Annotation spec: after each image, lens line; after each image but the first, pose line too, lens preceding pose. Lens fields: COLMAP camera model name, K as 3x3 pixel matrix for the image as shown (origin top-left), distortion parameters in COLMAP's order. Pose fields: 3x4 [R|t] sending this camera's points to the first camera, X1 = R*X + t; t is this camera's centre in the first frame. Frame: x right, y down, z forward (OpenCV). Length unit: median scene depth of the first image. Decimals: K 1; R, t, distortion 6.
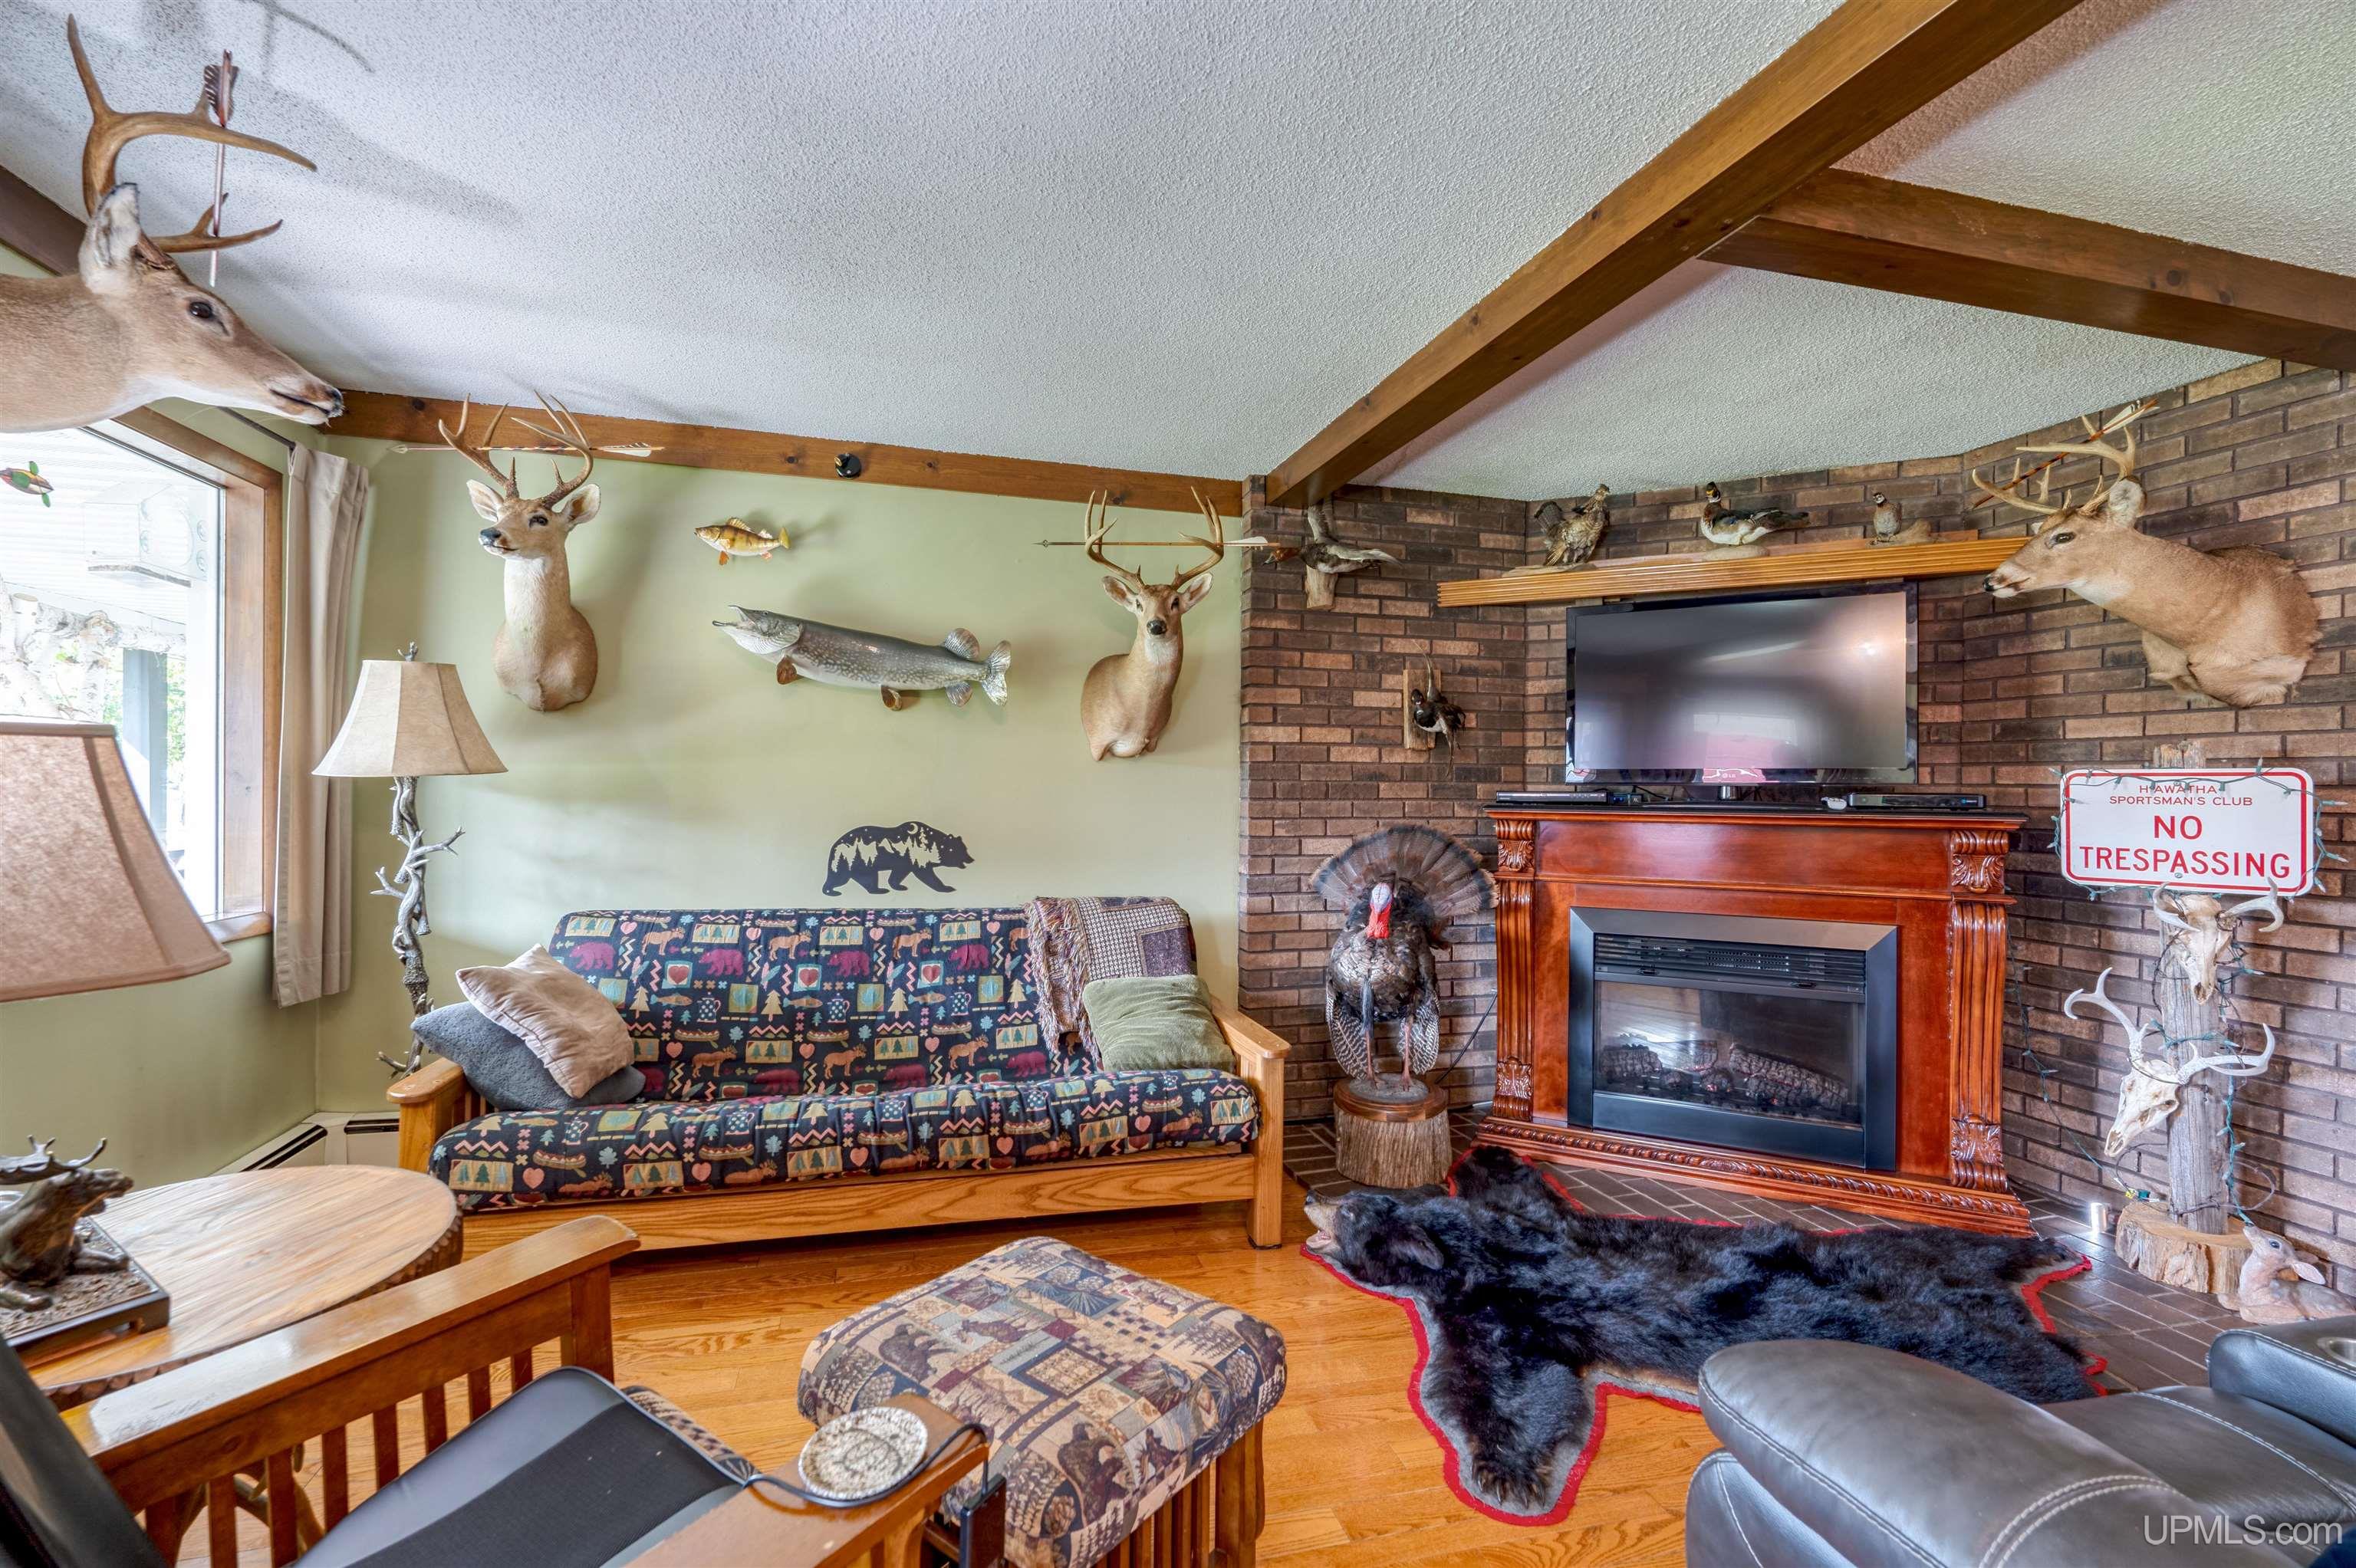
lens RADIAL K [[1034.2, 0, 1178.0], [0, 1034.2, 784.0], [0, 0, 1]] dist [0.001400, -0.000183]
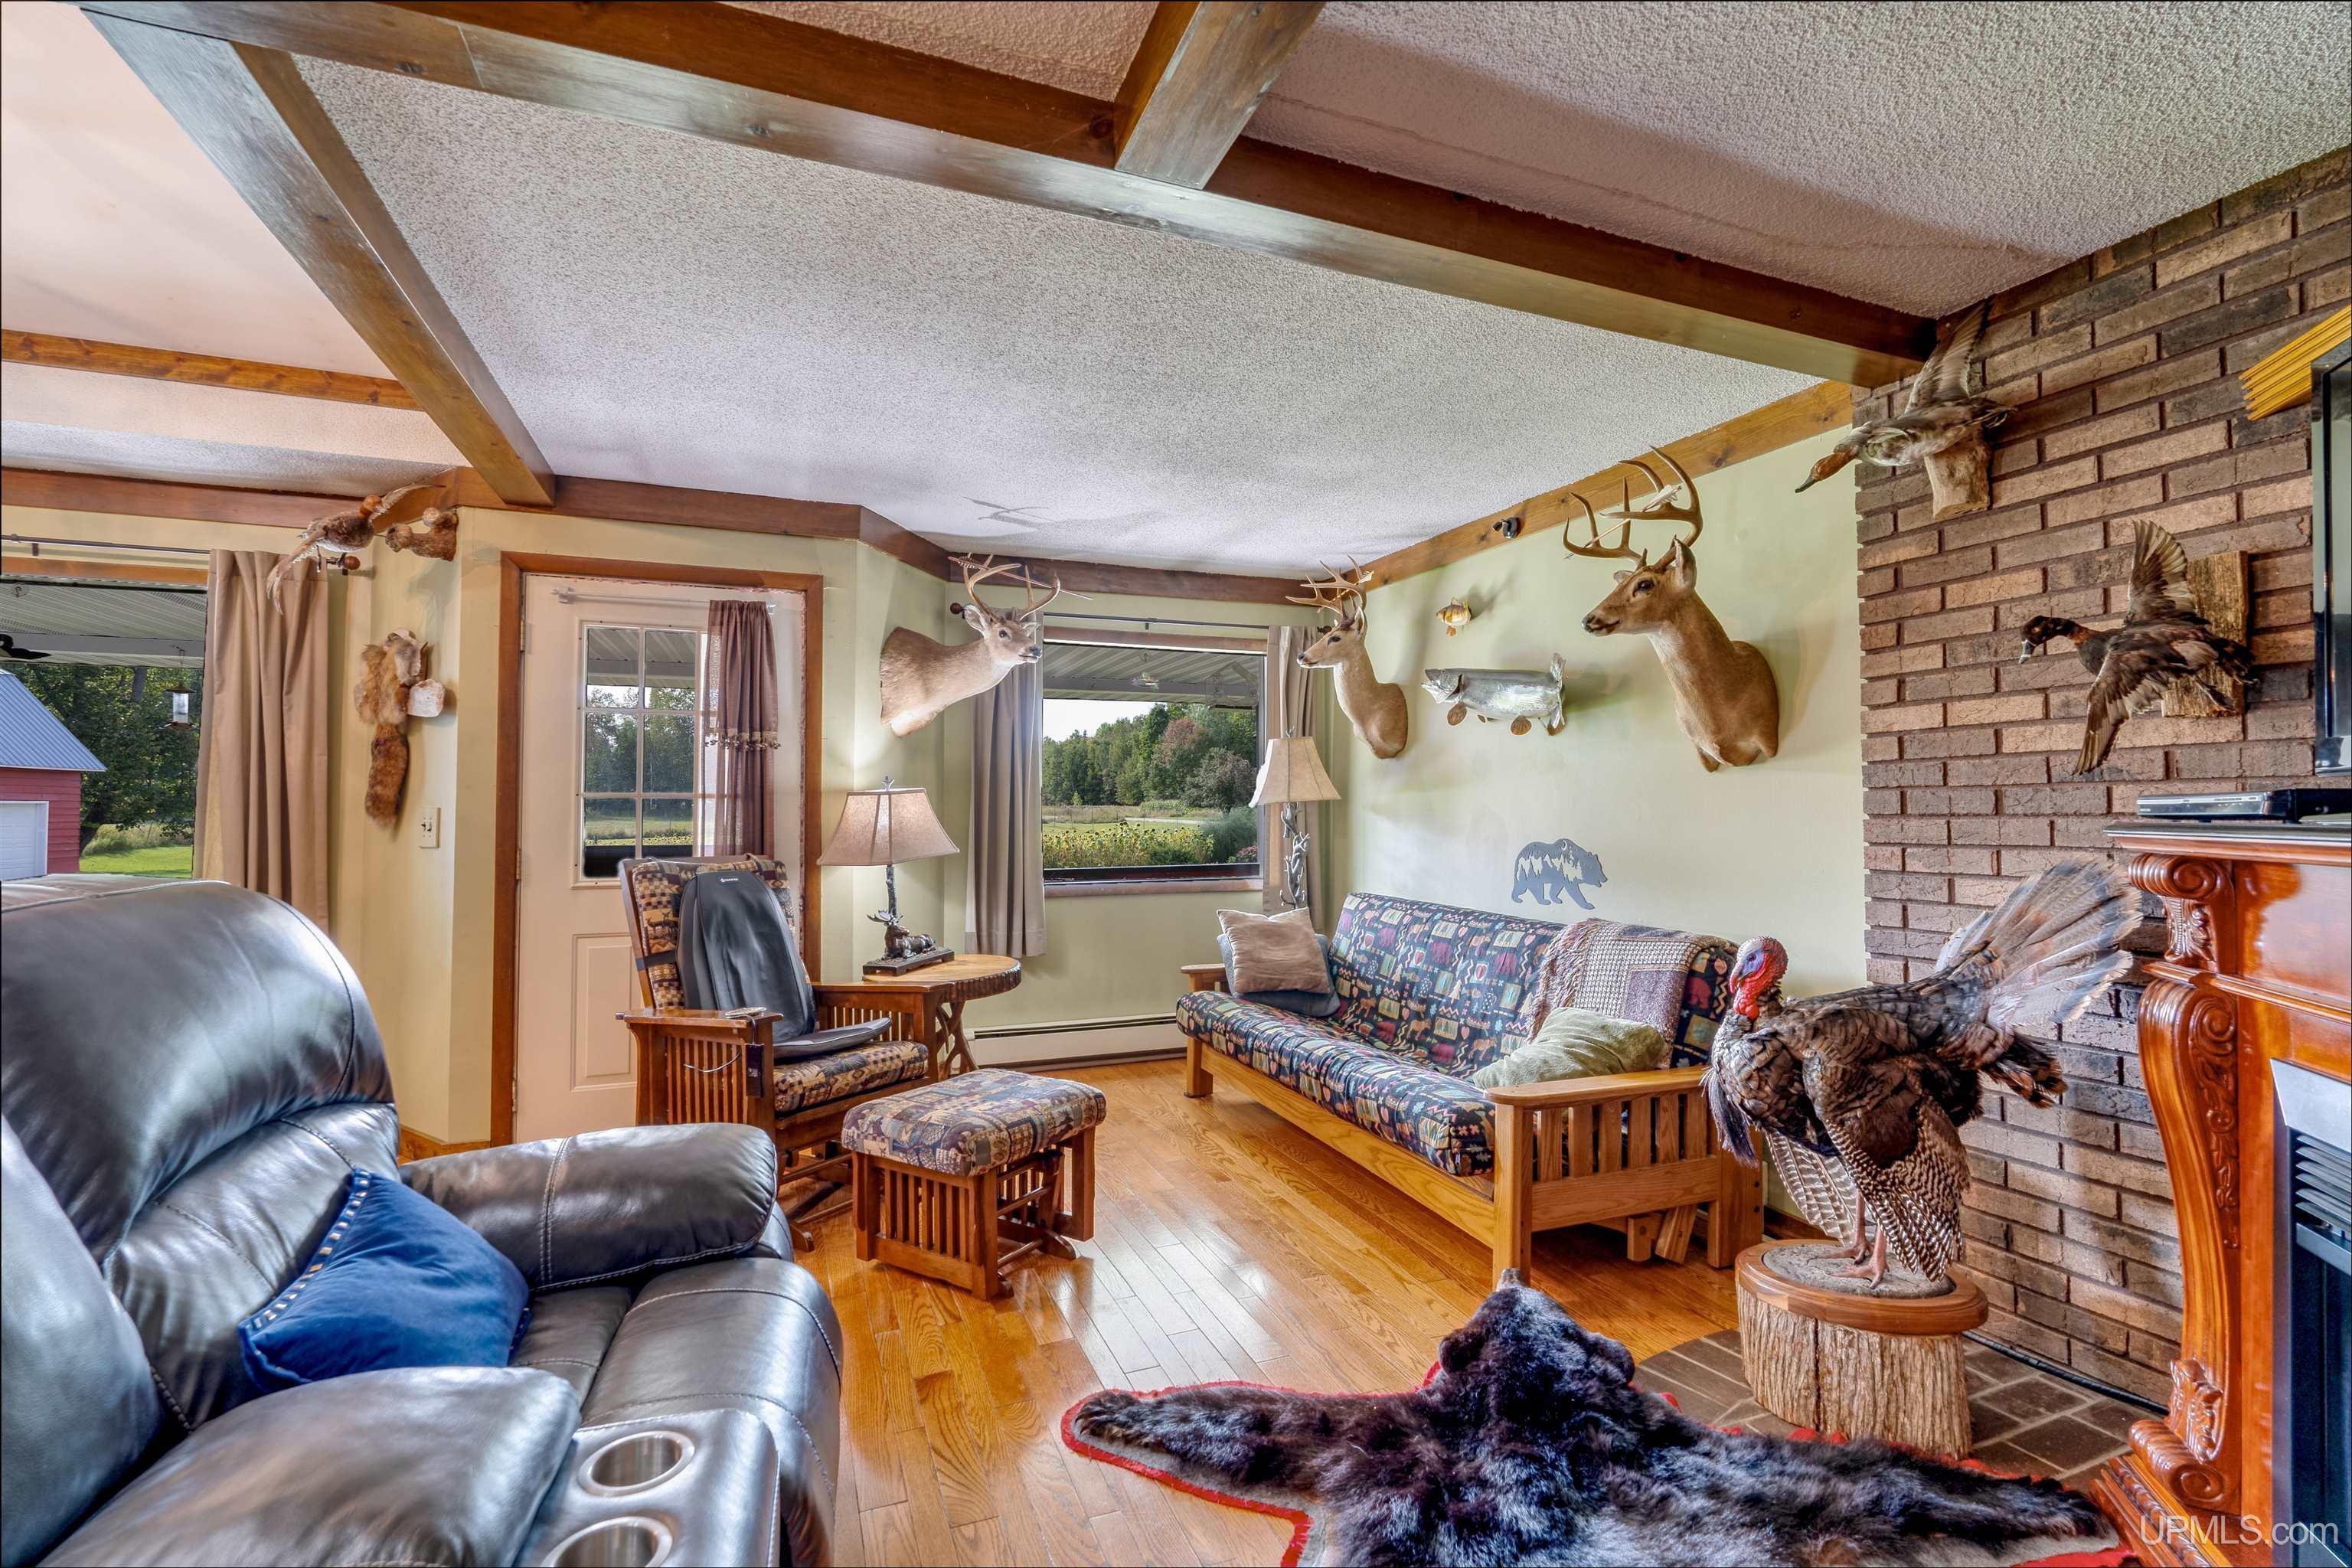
lens RADIAL K [[1032.6, 0, 1176.0], [0, 1032.6, 784.0], [0, 0, 1]] dist [0.001400, -0.000183]
pose [[0.106535, -0.037301, -0.993609, 0.765371], [0.006919, 0.999300, -0.036773, 0.016619], [0.994285, -0.002958, 0.106719, 0.500767]]
